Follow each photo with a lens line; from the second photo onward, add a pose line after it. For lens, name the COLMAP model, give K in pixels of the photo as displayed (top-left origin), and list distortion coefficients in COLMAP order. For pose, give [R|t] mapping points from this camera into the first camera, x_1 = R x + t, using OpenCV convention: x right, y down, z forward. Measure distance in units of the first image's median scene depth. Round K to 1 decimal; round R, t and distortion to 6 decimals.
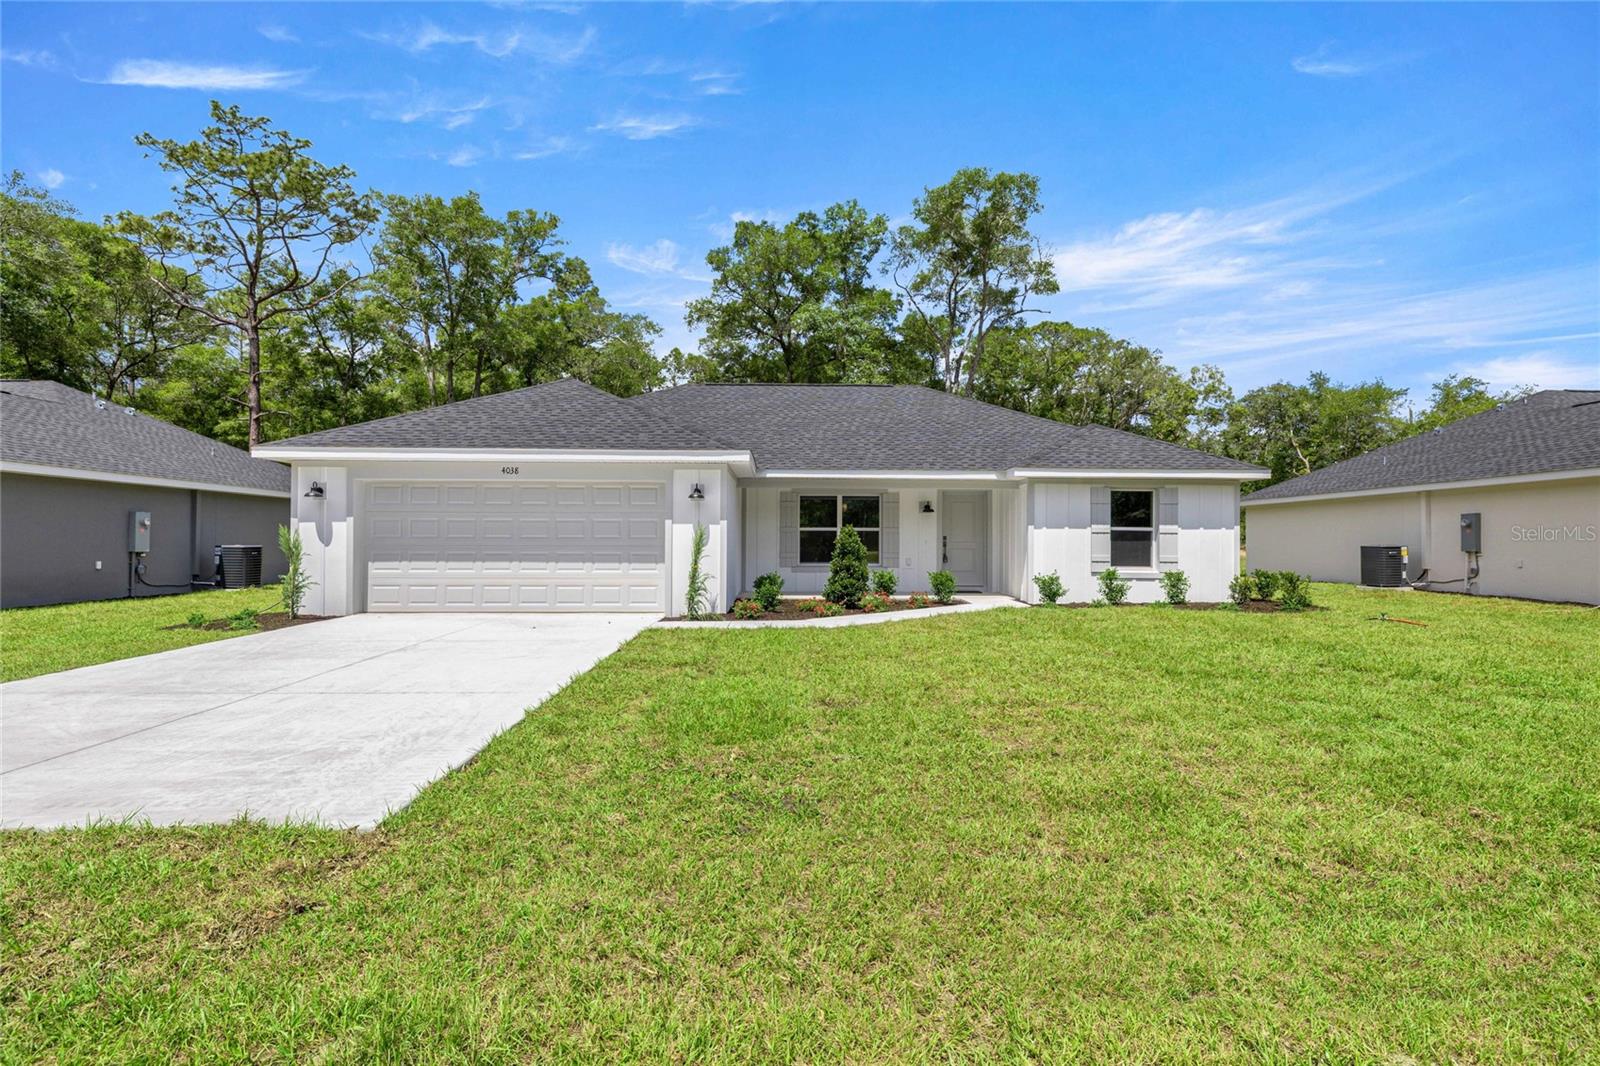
lens RADIAL K [[785.6, 0, 800.0], [0, 785.6, 533.0], [0, 0, 1]] dist [-0.000826, -0.000029]
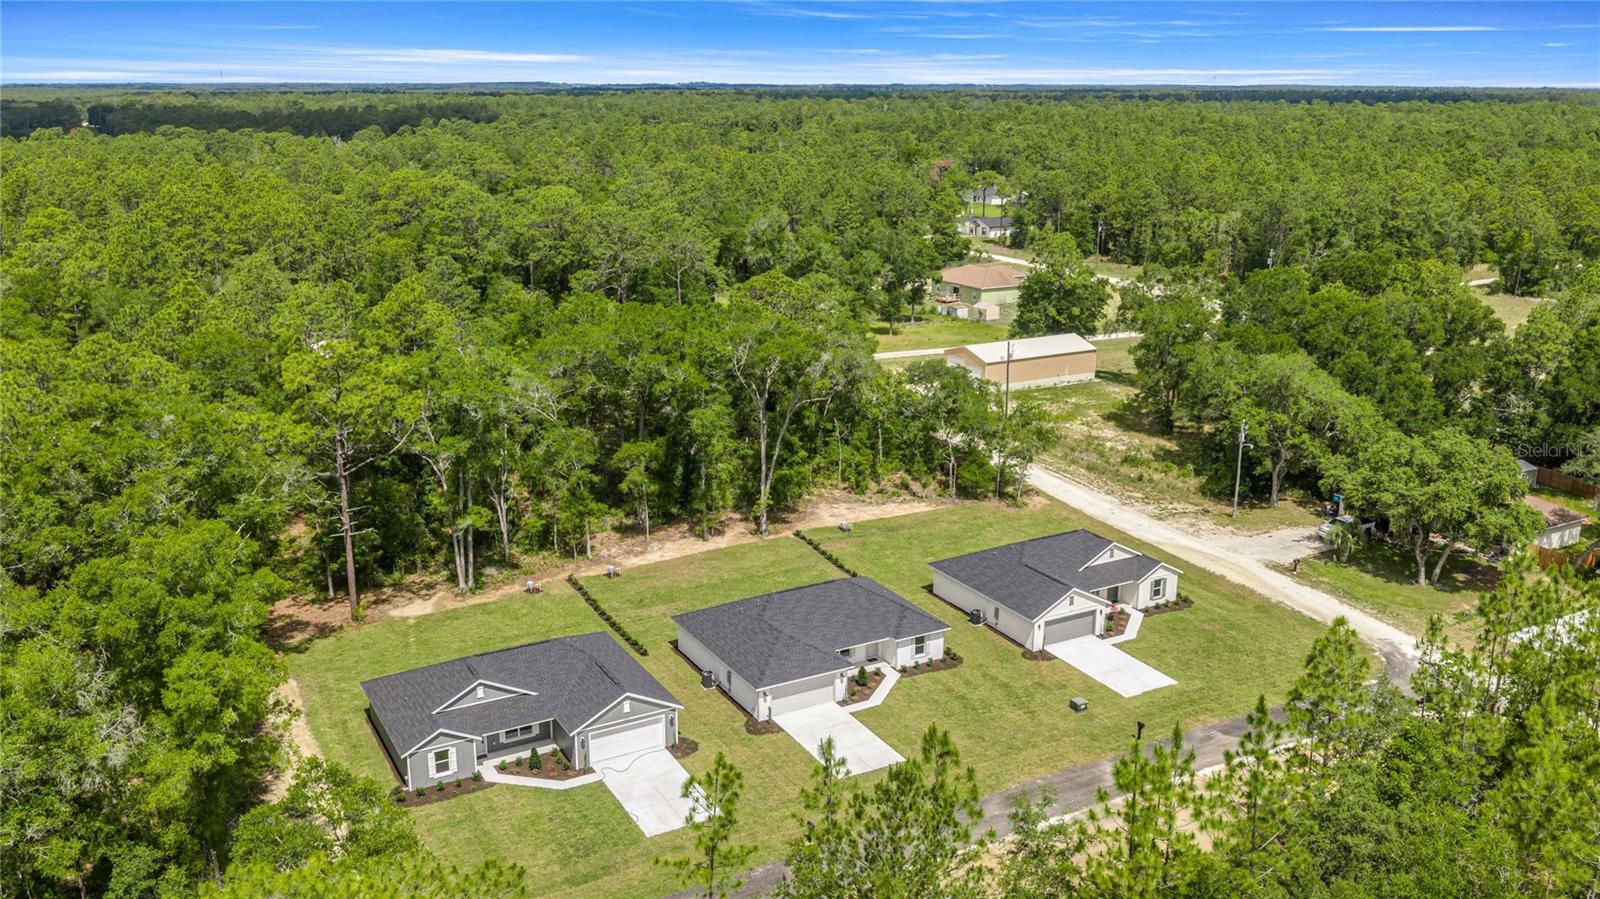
lens RADIAL K [[1322.9, 0, 800.0], [0, 1322.9, 449.5], [0, 0, 1]] dist [0.030198, -0.072997]
pose [[0.884341, -0.126121, 0.449483, -2.843141], [-0.003974, 0.960747, 0.277397, -2.682661], [-0.466825, -0.247100, 0.849127, -3.924603]]
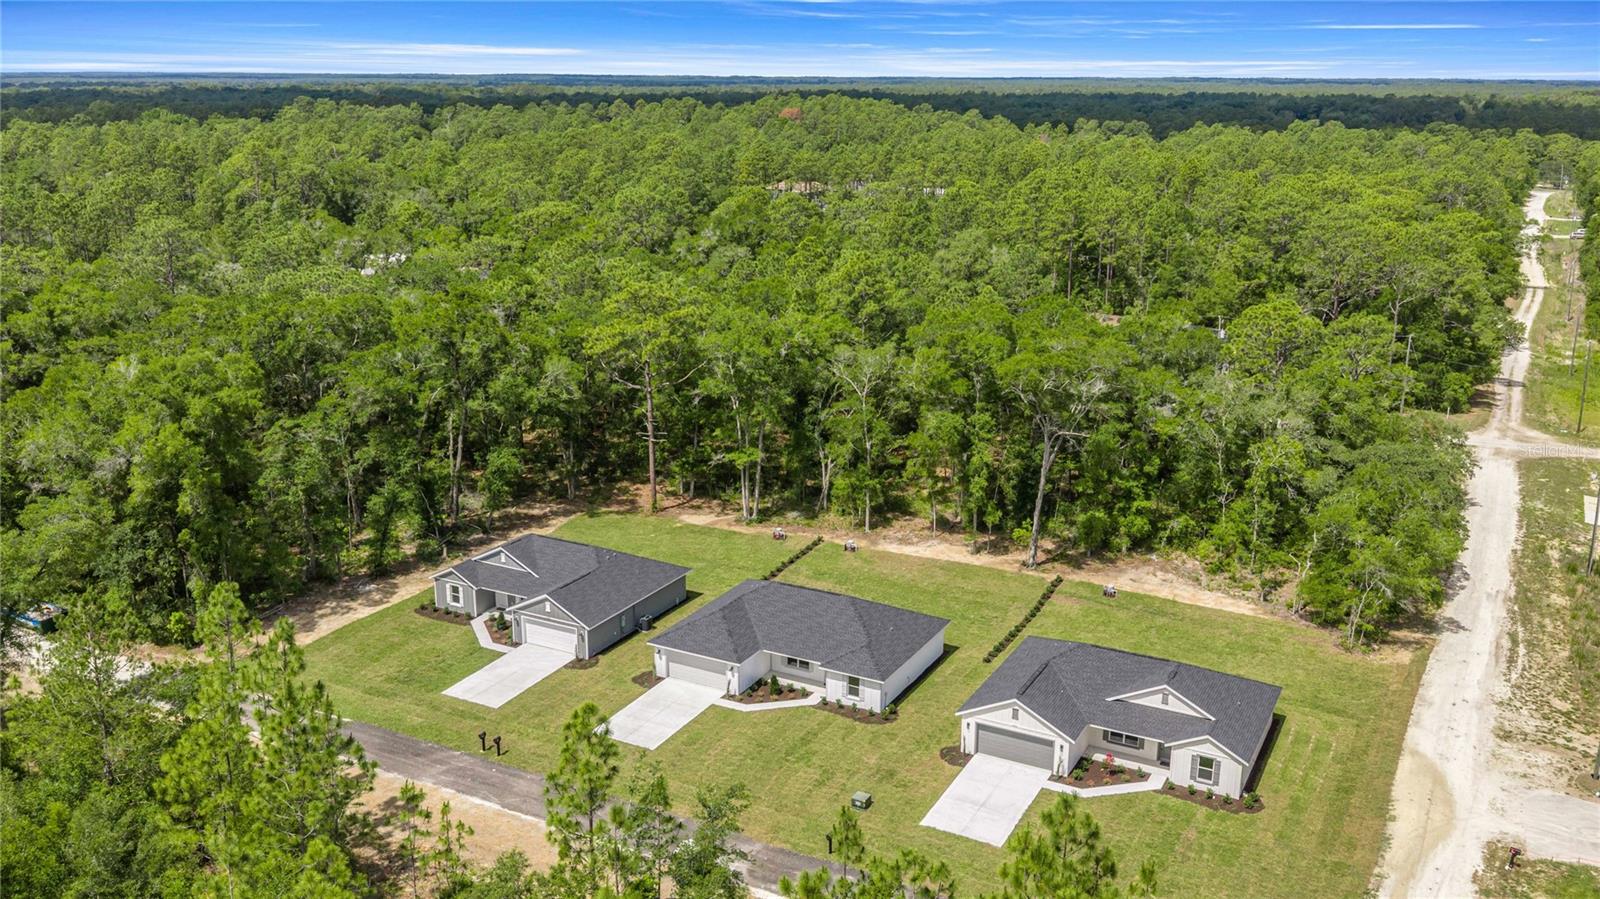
lens RADIAL K [[1350.3, 0, 800.0], [0, 1350.3, 449.5], [0, 0, 1]] dist [0.009908, -0.011739]
pose [[0.868883, 0.133830, -0.476583, 2.926145], [0.002924, 0.961356, 0.275292, -2.662226], [0.495008, -0.240591, 0.834915, -3.863039]]
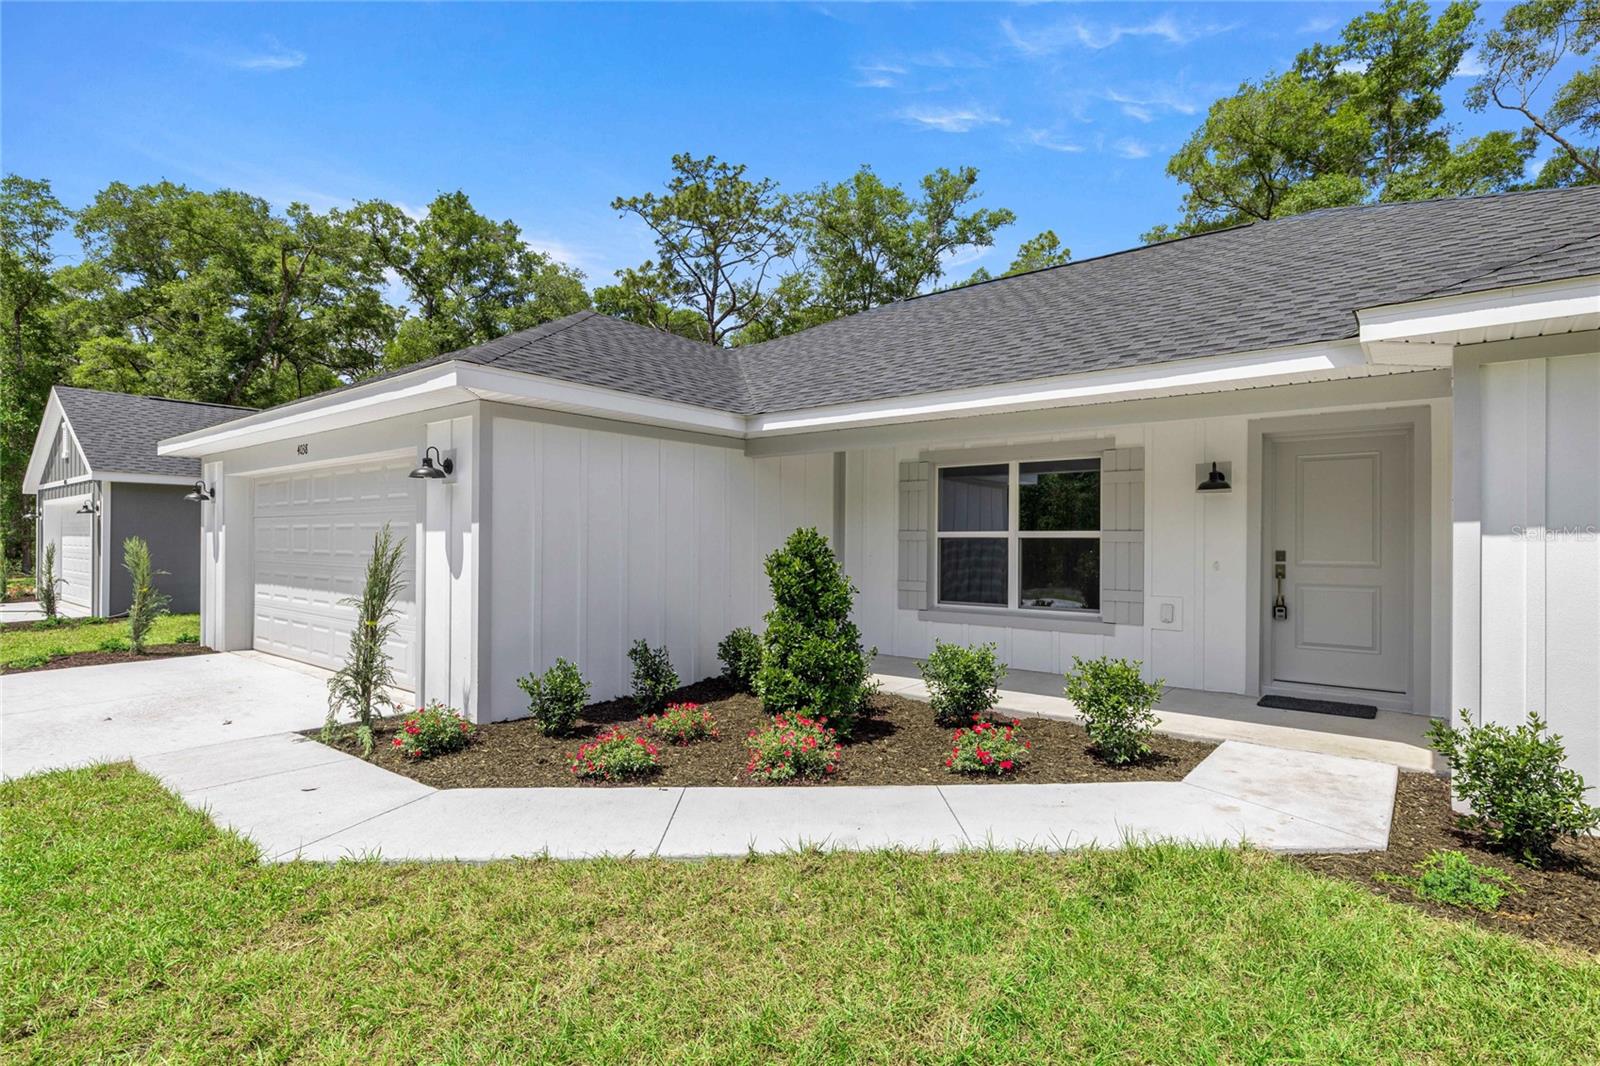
lens RADIAL K [[785.6, 0, 800.0], [0, 785.6, 533.0], [0, 0, 1]] dist [-0.000826, -0.000029]
pose [[0.763509, -0.006243, -0.645767, 0.290430], [0.006057, 0.999979, -0.002505, -0.005705], [0.645768, -0.001999, 0.763531, 0.637559]]
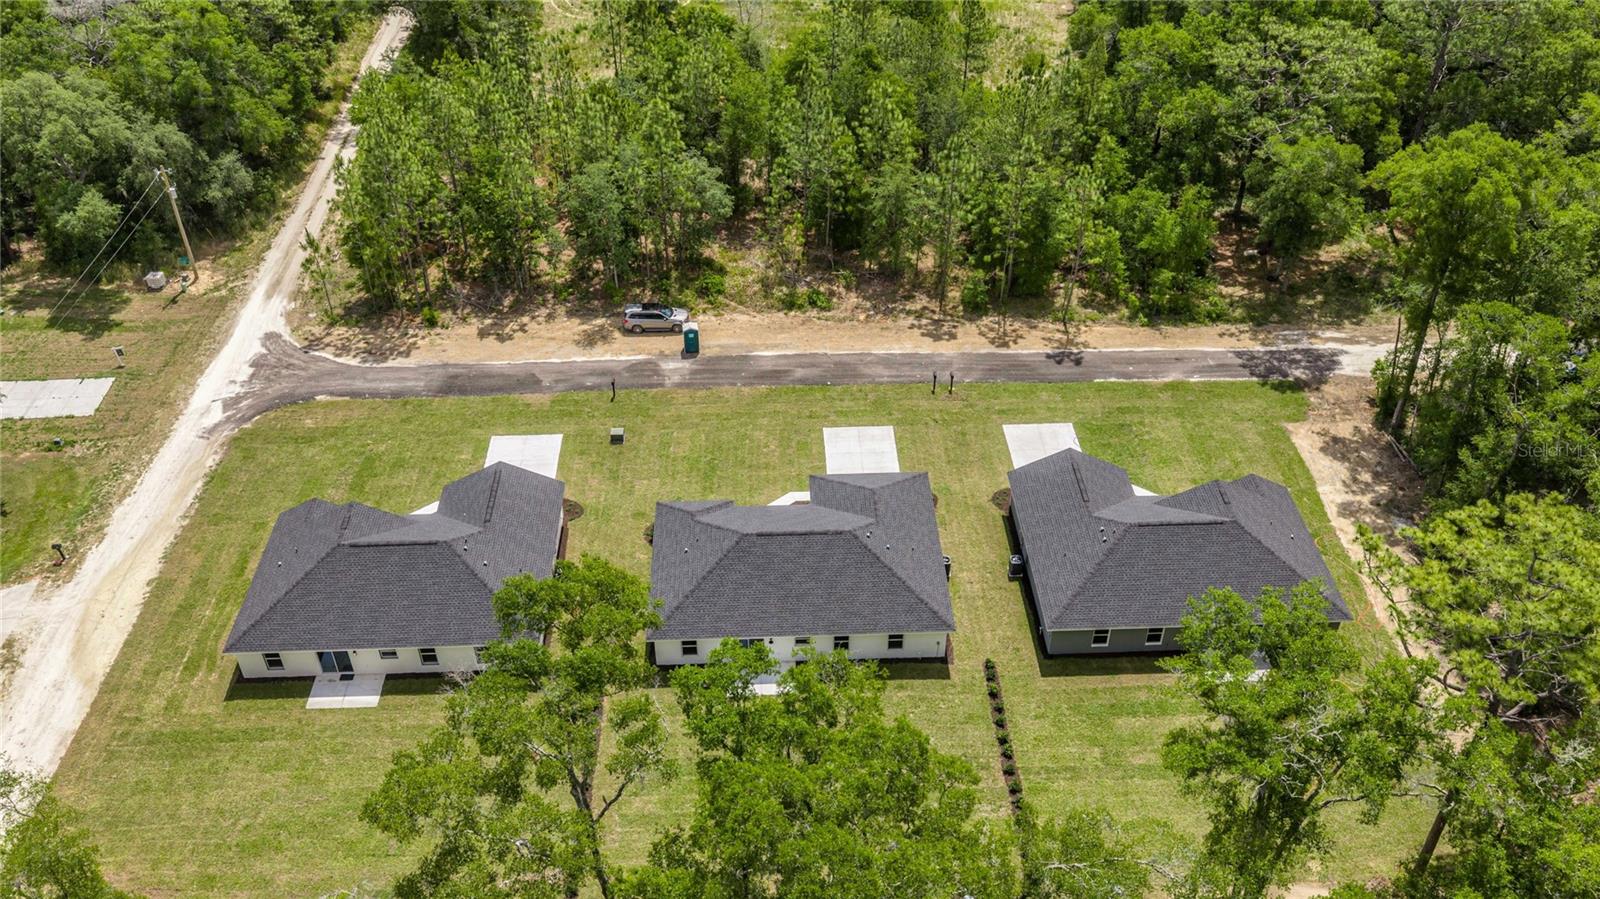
lens RADIAL K [[1322.9, 0, 800.0], [0, 1322.9, 449.5], [0, 0, 1]] dist [0.030198, -0.072997]
pose [[-0.999921, 0.009913, -0.007683, 0.026875], [0.003087, 0.788271, 0.615321, -3.612967], [0.012156, 0.615249, -0.788239, 5.145322]]
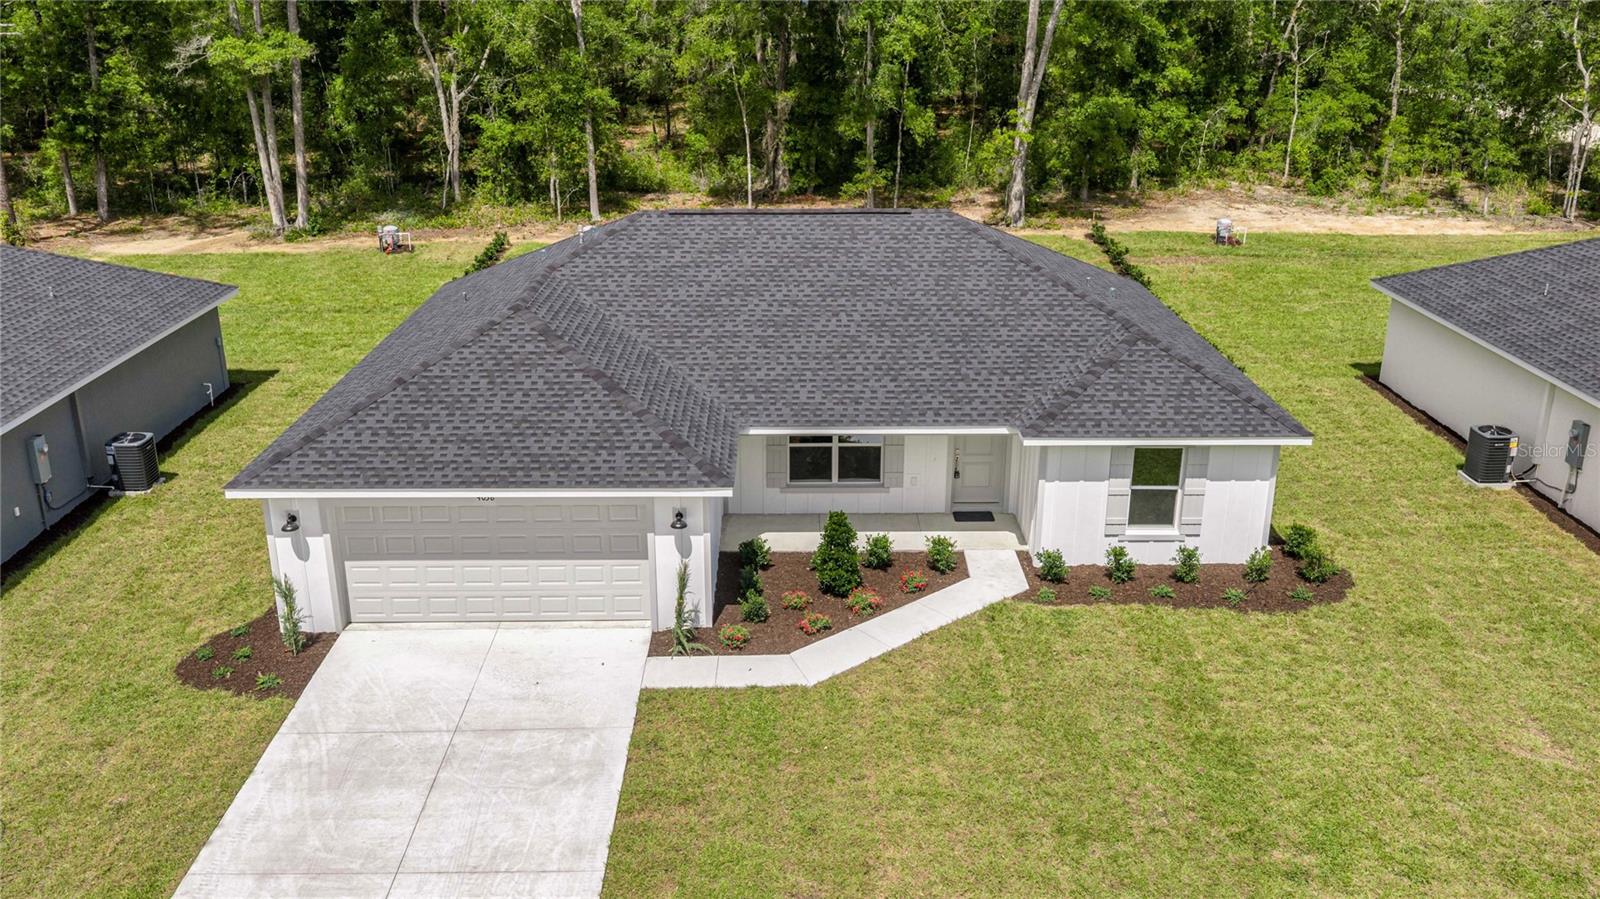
lens RADIAL K [[1322.9, 0, 800.0], [0, 1322.9, 449.5], [0, 0, 1]] dist [0.030198, -0.072997]
pose [[0.999947, 0.001554, -0.010189, 0.029312], [0.002083, 0.937704, 0.347429, -0.575072], [0.010094, -0.347432, 0.937651, -0.416425]]
